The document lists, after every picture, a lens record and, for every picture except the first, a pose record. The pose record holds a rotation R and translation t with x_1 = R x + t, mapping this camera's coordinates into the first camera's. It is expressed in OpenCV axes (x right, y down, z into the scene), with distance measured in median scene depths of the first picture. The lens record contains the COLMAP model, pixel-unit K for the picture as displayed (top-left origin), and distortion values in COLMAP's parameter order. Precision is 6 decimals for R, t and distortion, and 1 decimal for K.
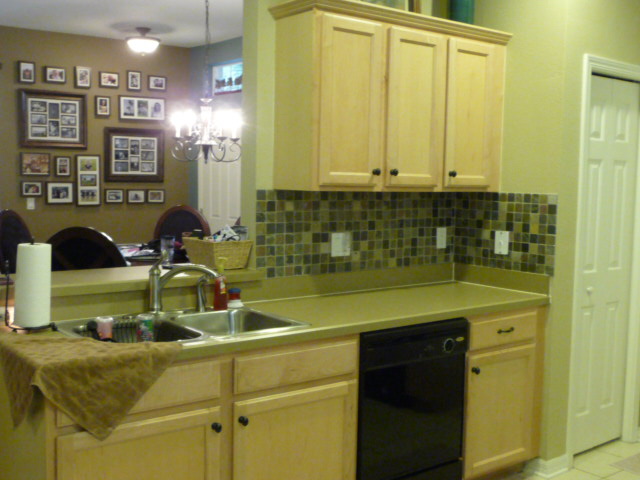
lens RADIAL K [[749.8, 0, 334.1], [0, 749.8, 238.4], [0, 0, 1]] dist [-0.029093, 0.007132]
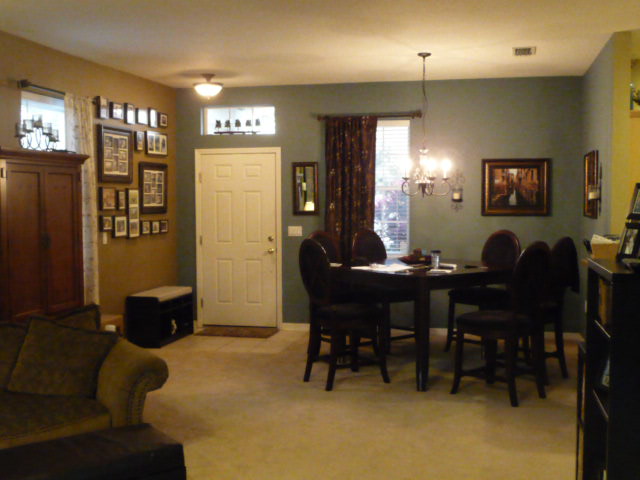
lens RADIAL K [[749.8, 0, 334.1], [0, 749.8, 238.4], [0, 0, 1]] dist [-0.029093, 0.007132]
pose [[0.772975, -0.052566, 0.632255, -0.783882], [0.069662, 0.997568, -0.002229, -0.022251], [-0.630600, 0.045767, 0.774757, 0.032284]]
